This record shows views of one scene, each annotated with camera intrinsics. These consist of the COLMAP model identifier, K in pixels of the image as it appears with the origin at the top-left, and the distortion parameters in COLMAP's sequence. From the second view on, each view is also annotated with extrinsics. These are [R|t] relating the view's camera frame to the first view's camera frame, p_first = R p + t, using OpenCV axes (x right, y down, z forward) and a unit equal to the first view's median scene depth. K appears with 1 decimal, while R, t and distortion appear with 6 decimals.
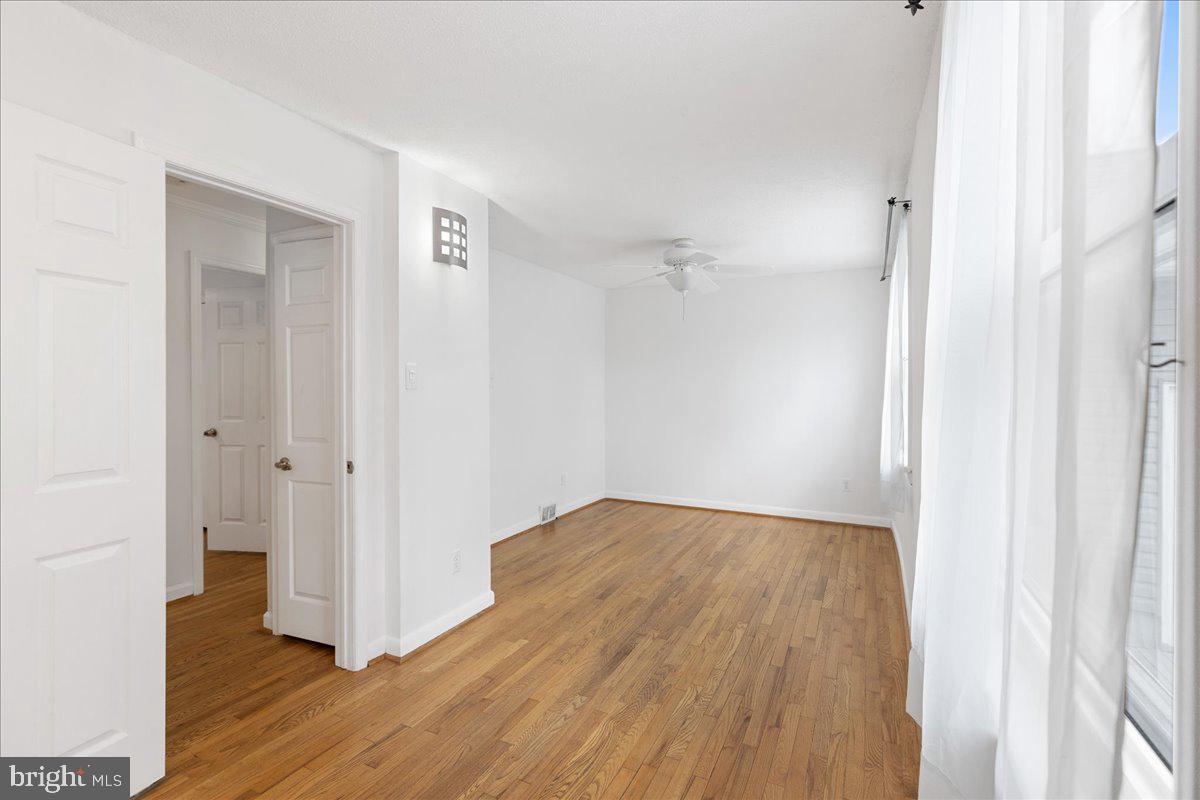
lens RADIAL K [[539.3, 0, 599.5], [0, 539.3, 402.5], [0, 0, 1]] dist [0.007184, -0.000604]
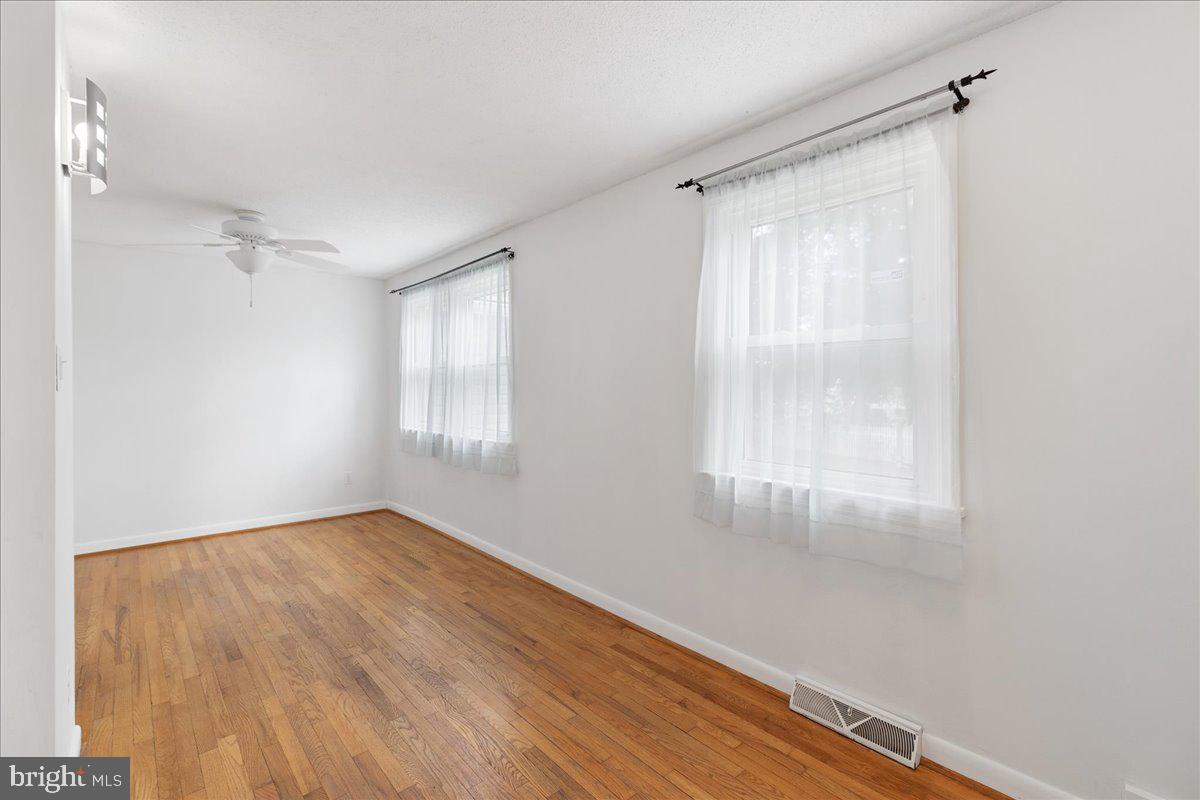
lens RADIAL K [[539.3, 0, 598.4], [0, 539.3, 390.4], [0, 0, 1]] dist [0.007184, -0.000604]
pose [[0.377791, -0.010122, 0.925836, -0.534582], [0.028752, 0.999586, -0.000805, -0.006786], [-0.925444, 0.026924, 0.377926, 0.221524]]
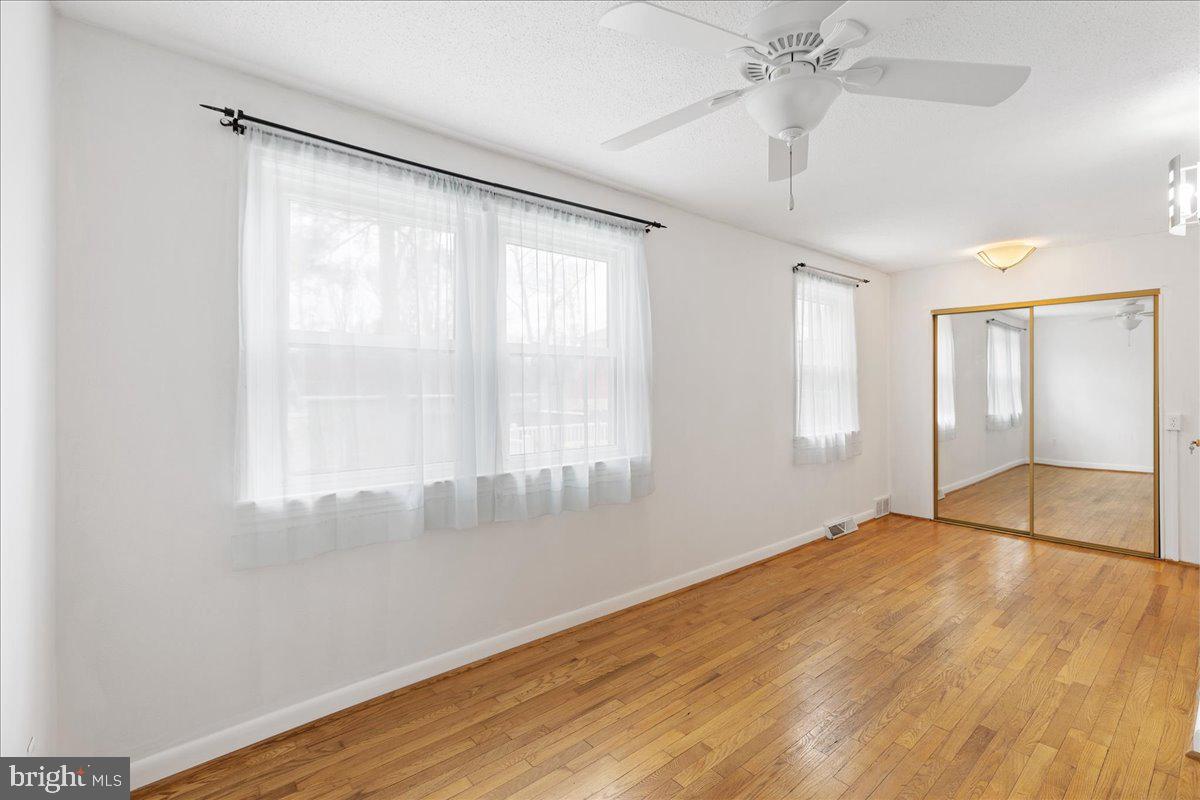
lens RADIAL K [[539.3, 0, 609.7], [0, 539.3, 389.4], [0, 0, 1]] dist [0.007184, -0.000604]
pose [[-0.922691, -0.002838, 0.385529, 0.166398], [0.010840, 0.999387, 0.033299, -0.050649], [-0.385387, 0.034904, -0.922095, 1.778417]]
